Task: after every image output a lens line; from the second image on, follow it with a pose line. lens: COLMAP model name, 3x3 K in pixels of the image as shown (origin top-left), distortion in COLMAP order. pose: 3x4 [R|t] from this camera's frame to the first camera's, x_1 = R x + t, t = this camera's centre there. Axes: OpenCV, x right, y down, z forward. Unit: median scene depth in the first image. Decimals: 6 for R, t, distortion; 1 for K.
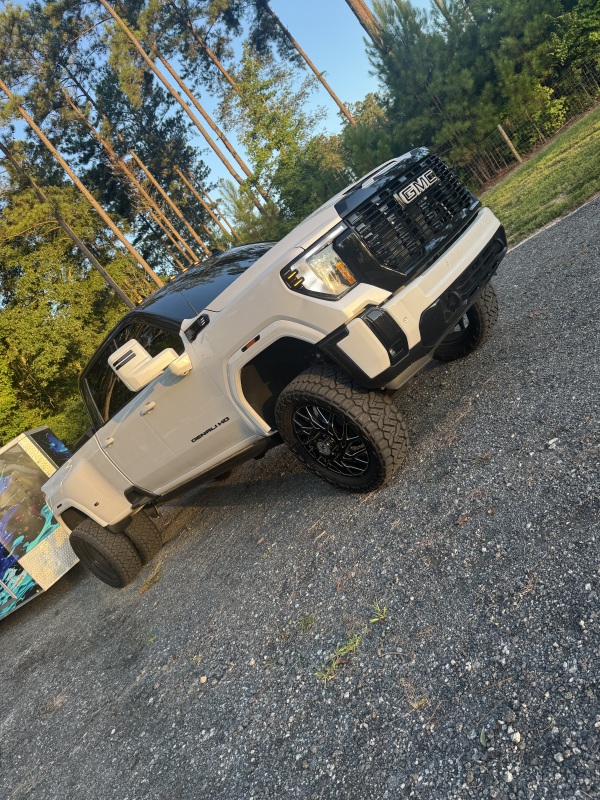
lens RADIAL K [[568.5, 0, 300.0], [0, 568.5, 400.0], [0, 0, 1]] dist [0.085152, 0.000929]
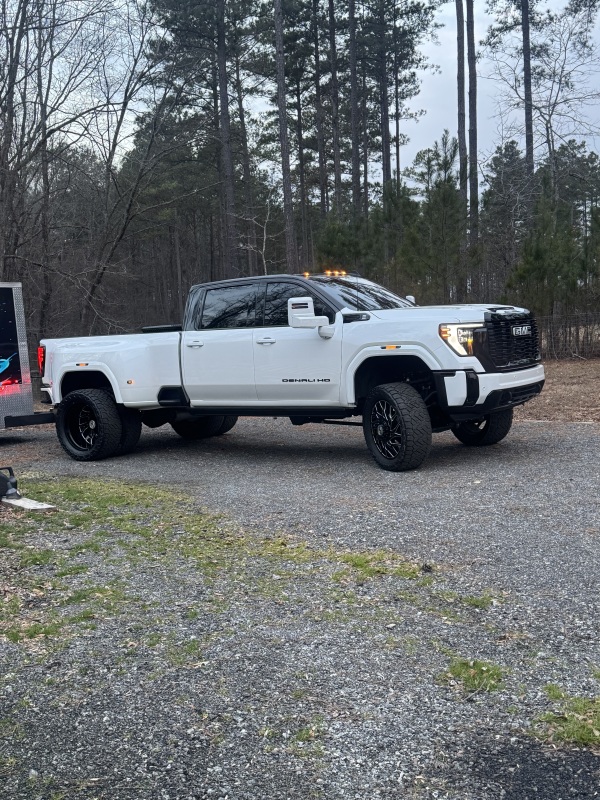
lens RADIAL K [[895.1, 0, 300.0], [0, 895.1, 400.0], [0, 0, 1]] dist [0.001659, -0.000373]
pose [[0.804812, 0.572497, 0.156607, -0.570616], [-0.544250, 0.817103, -0.190094, 0.604645], [-0.236792, 0.067757, 0.969195, -1.279982]]
